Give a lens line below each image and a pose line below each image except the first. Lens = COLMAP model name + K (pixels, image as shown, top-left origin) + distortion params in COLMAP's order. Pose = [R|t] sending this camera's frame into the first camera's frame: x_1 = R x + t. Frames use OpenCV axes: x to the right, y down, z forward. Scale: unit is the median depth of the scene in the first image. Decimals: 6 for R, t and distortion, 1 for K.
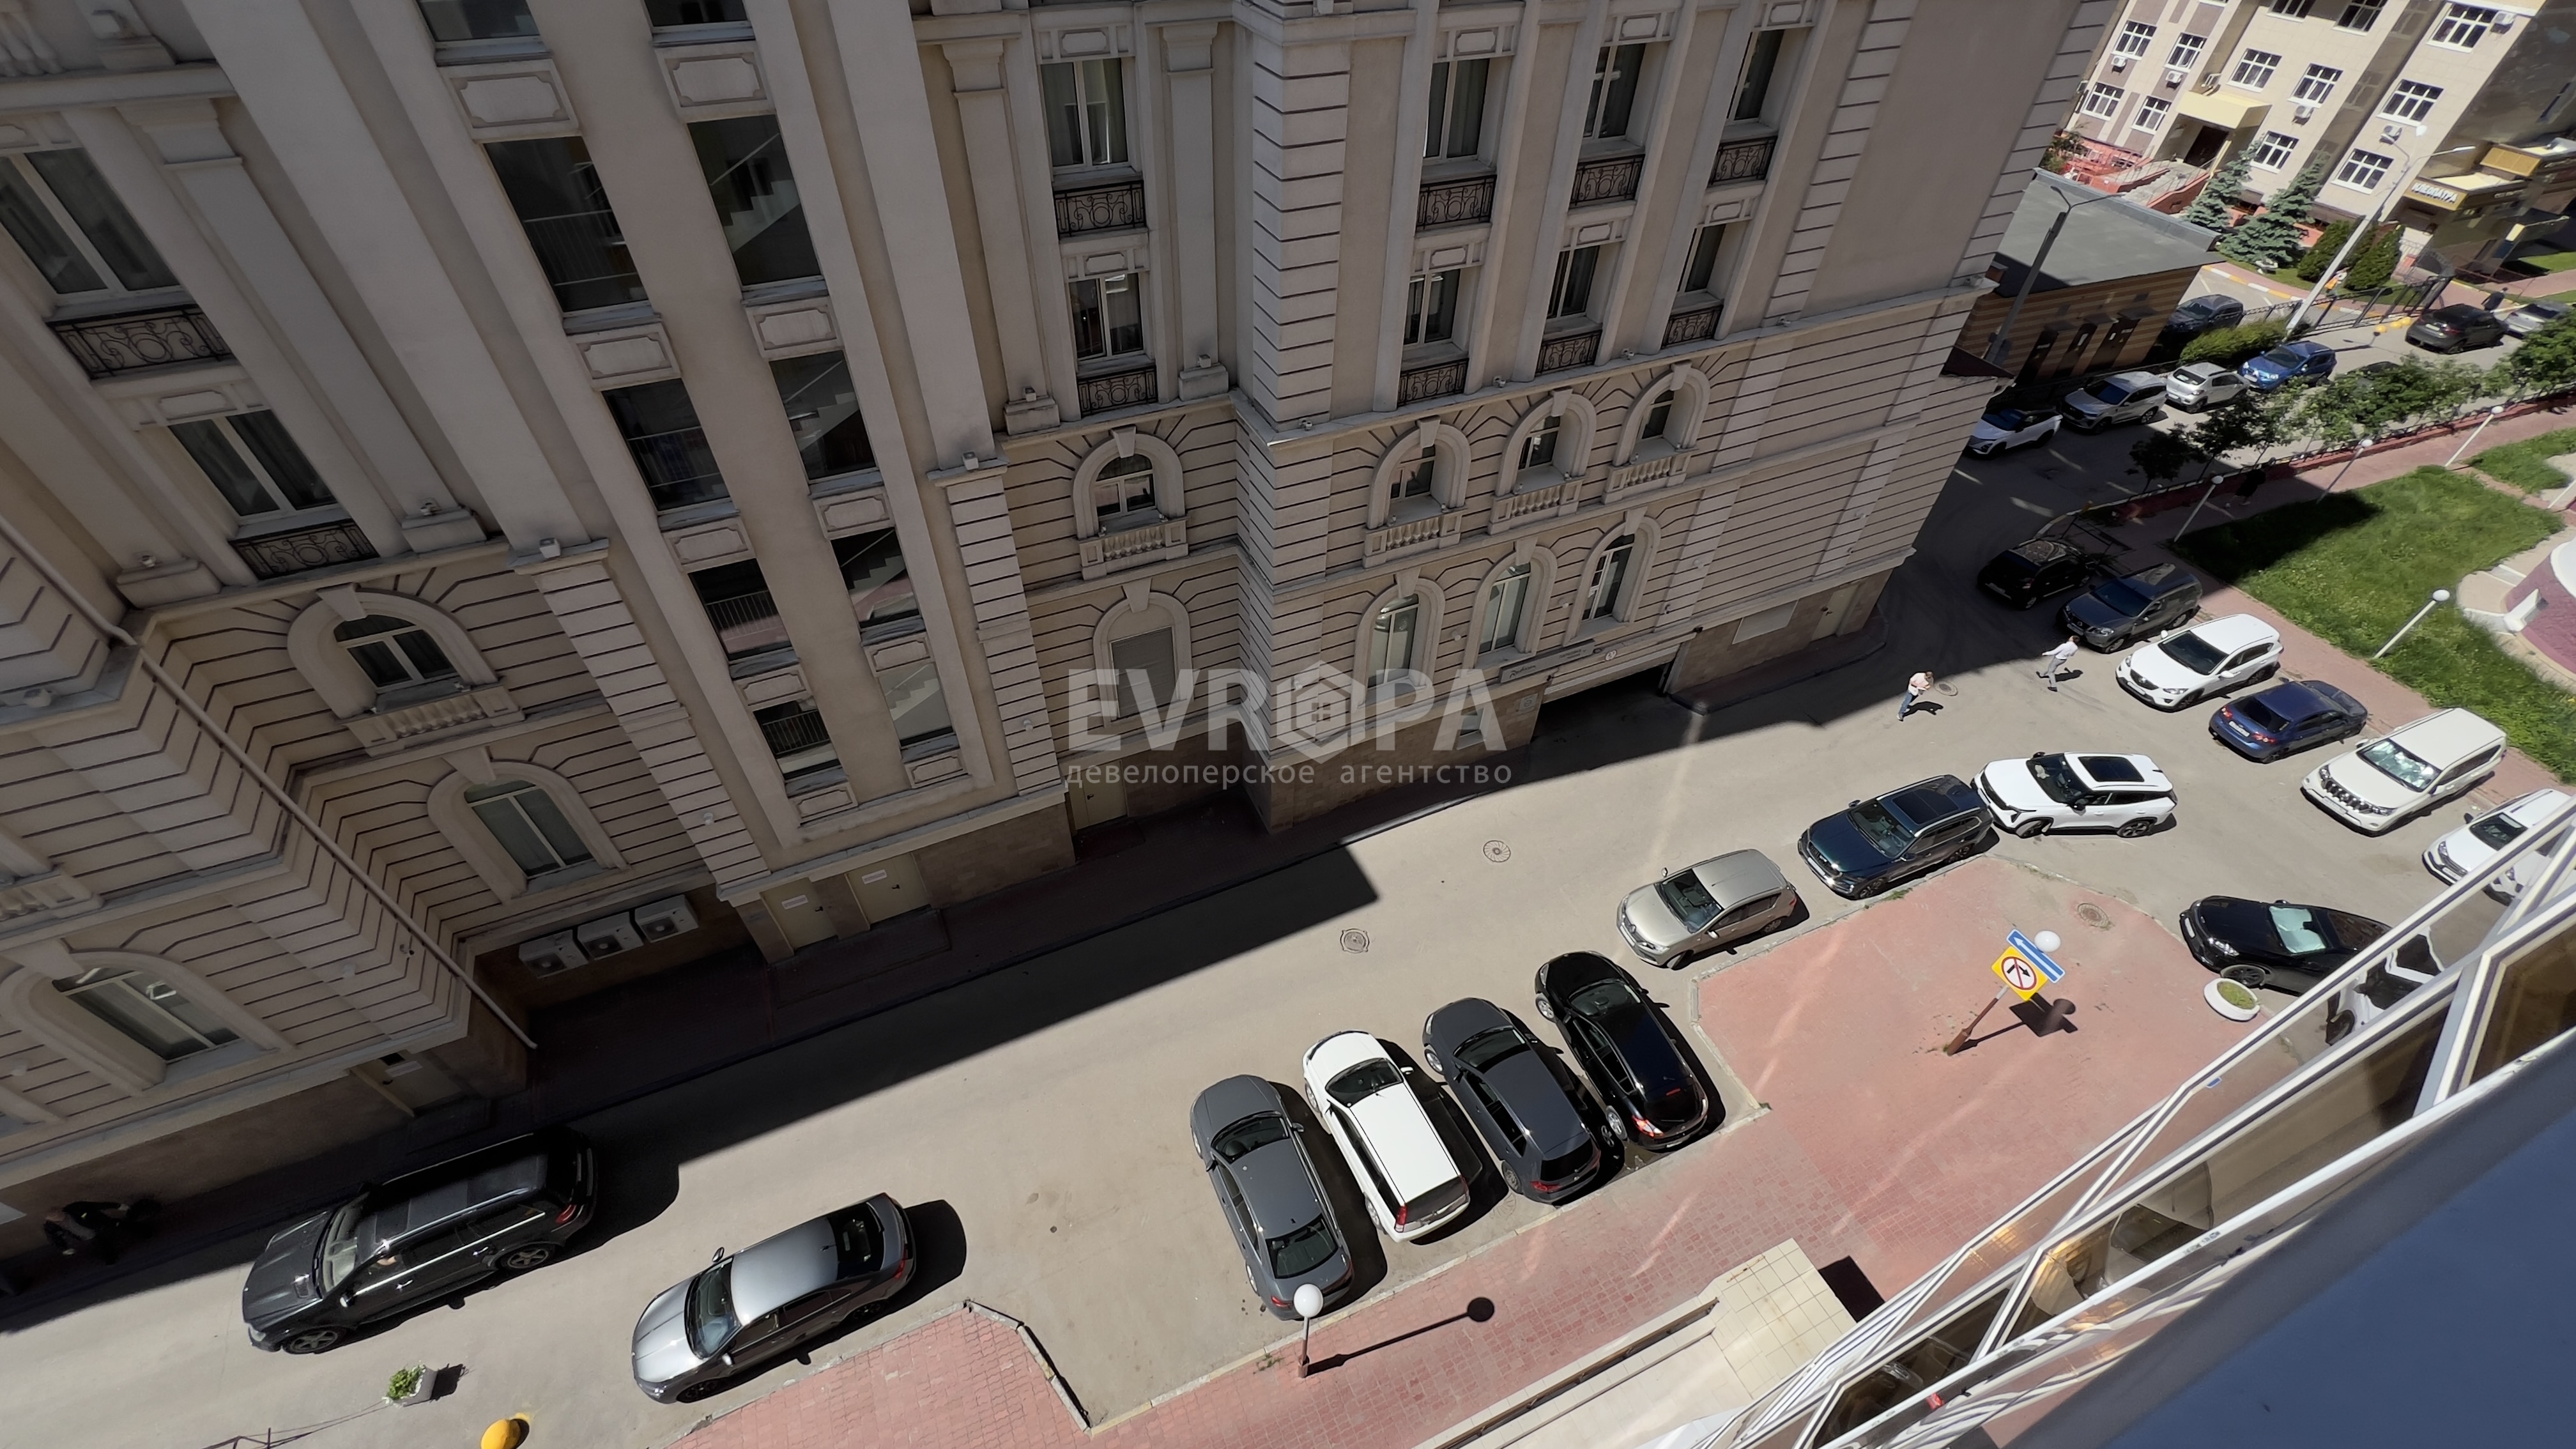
lens RADIAL K [[1034.2, 0, 1277.6], [0, 1034.2, 720.3], [0, 0, 1]] dist [0.000144, -0.000250]
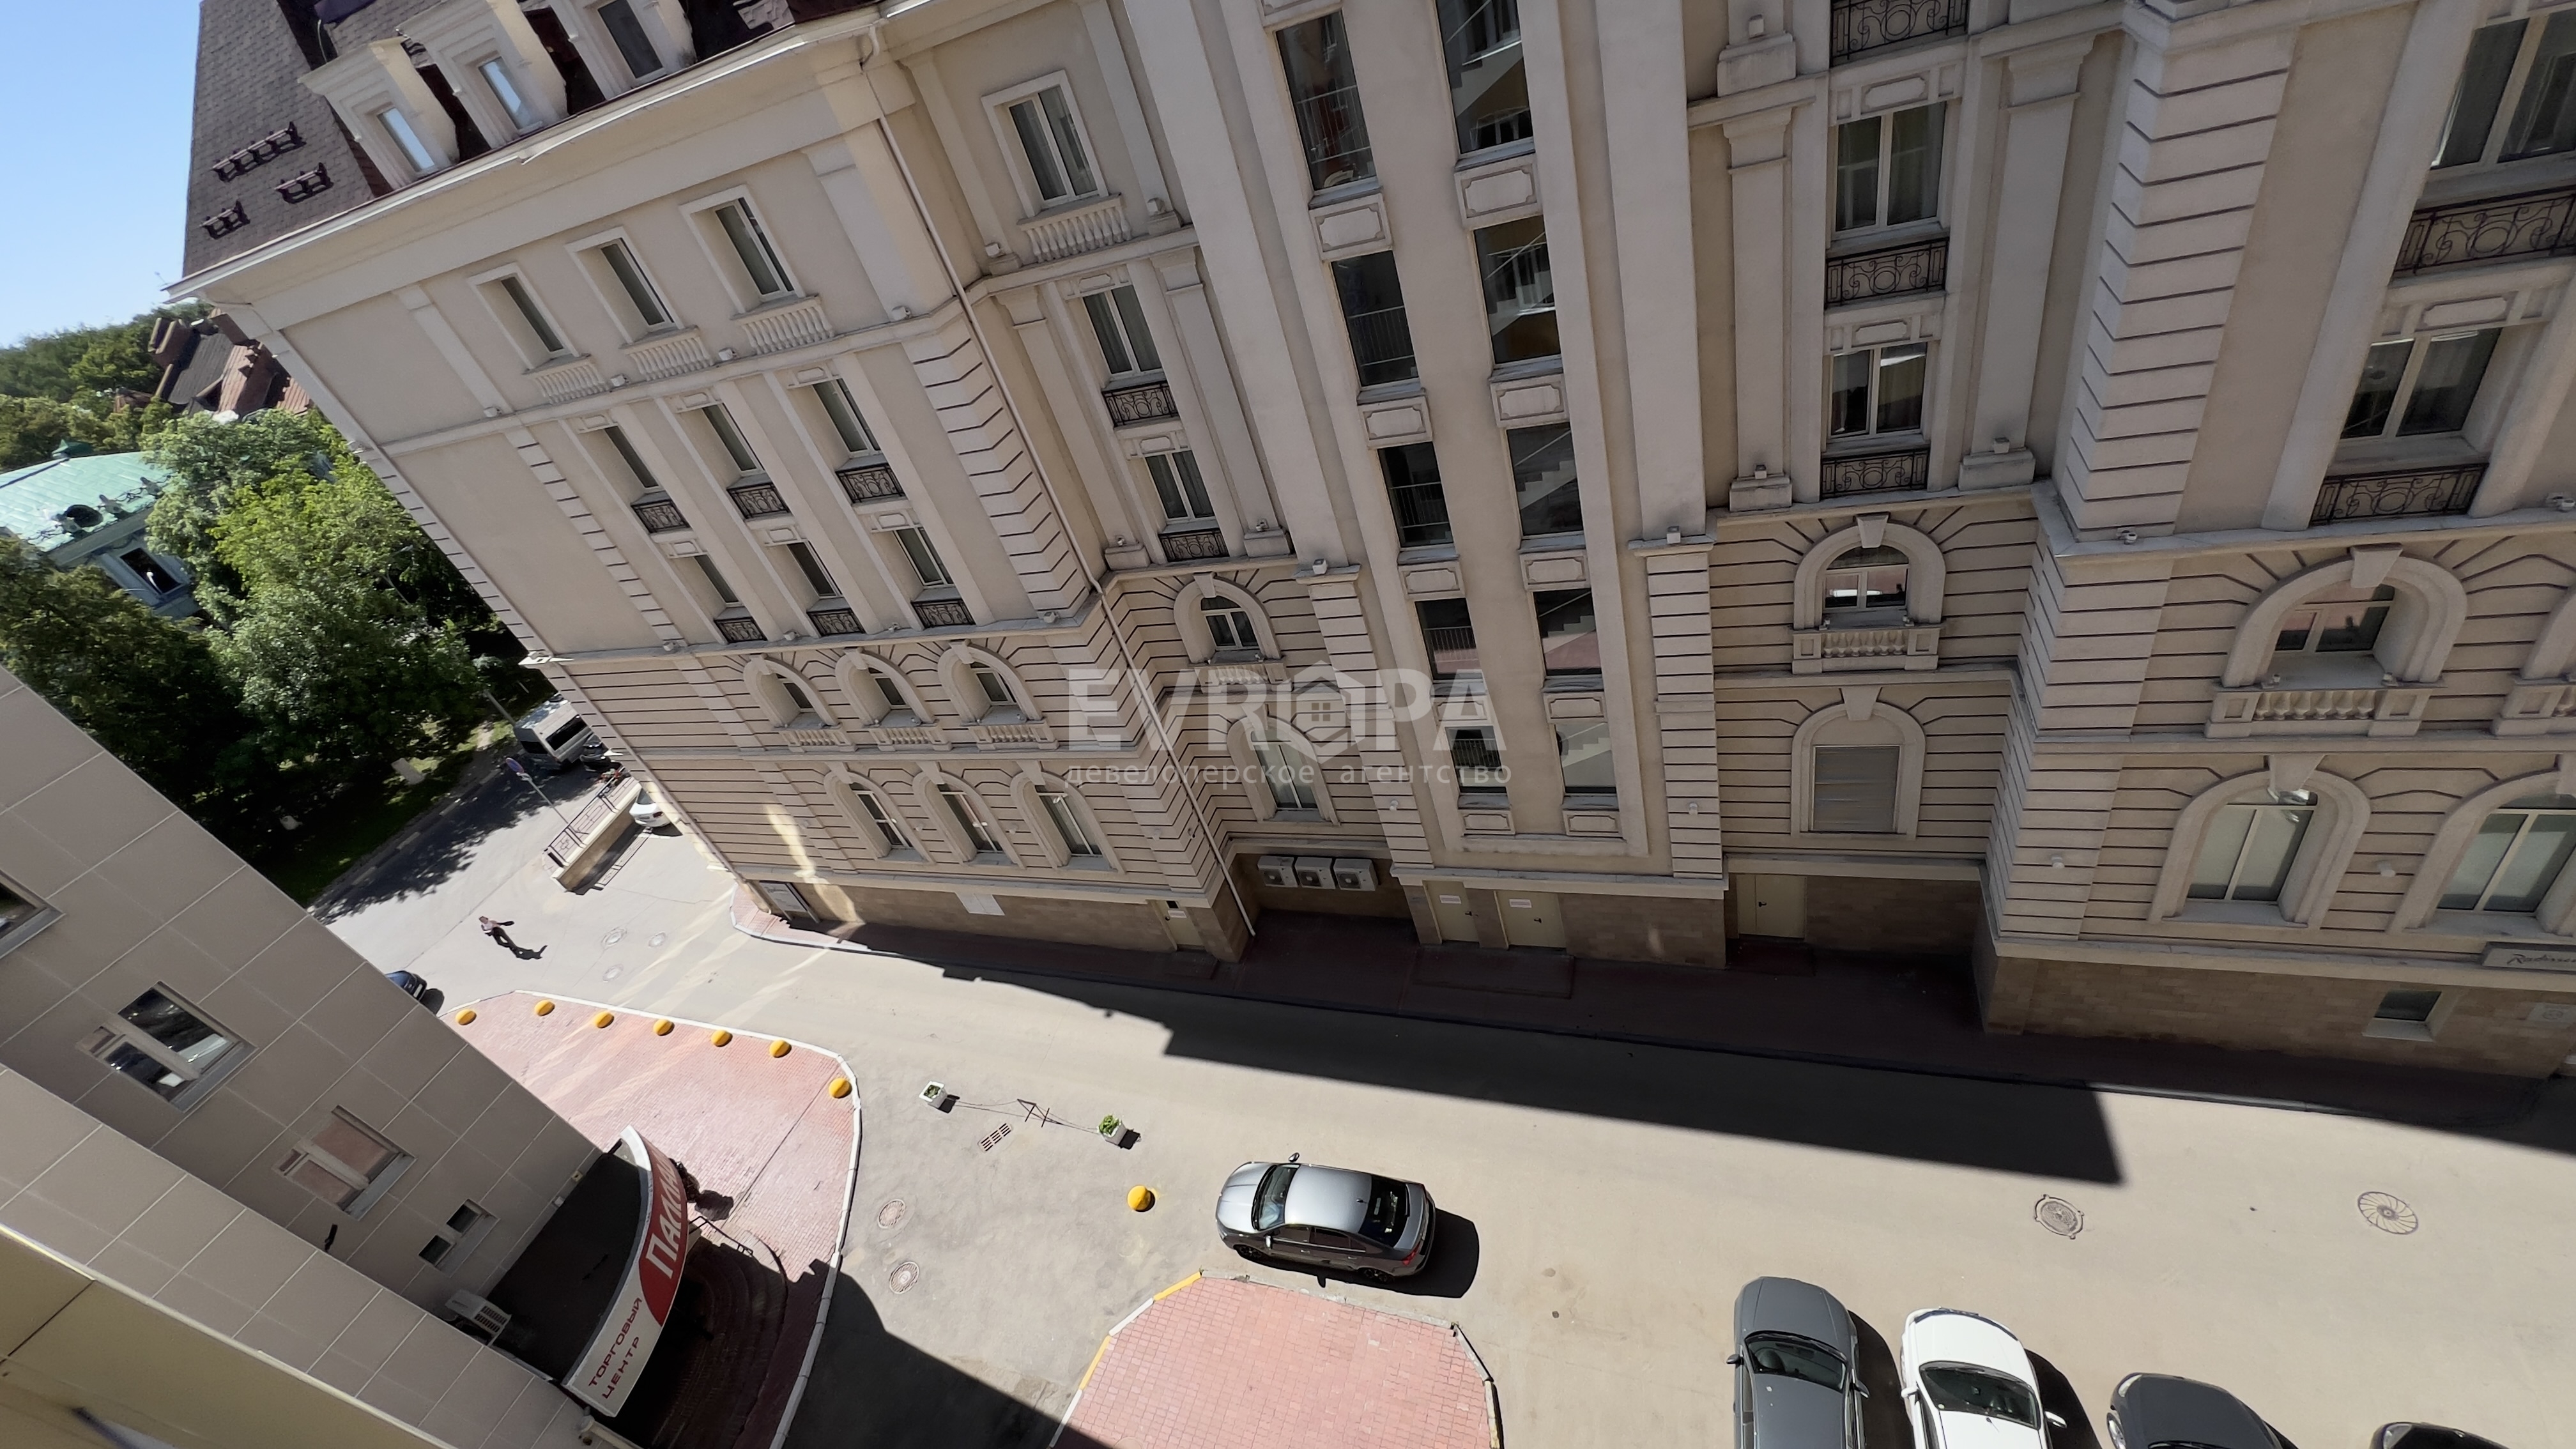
lens RADIAL K [[1034.2, 0, 1277.6], [0, 1034.2, 720.3], [0, 0, 1]] dist [0.000144, -0.000250]
pose [[0.693561, 0.235646, -0.680767, 0.146307], [-0.256028, 0.963923, 0.072820, -0.054760], [0.673366, 0.123790, 0.728871, 0.052764]]
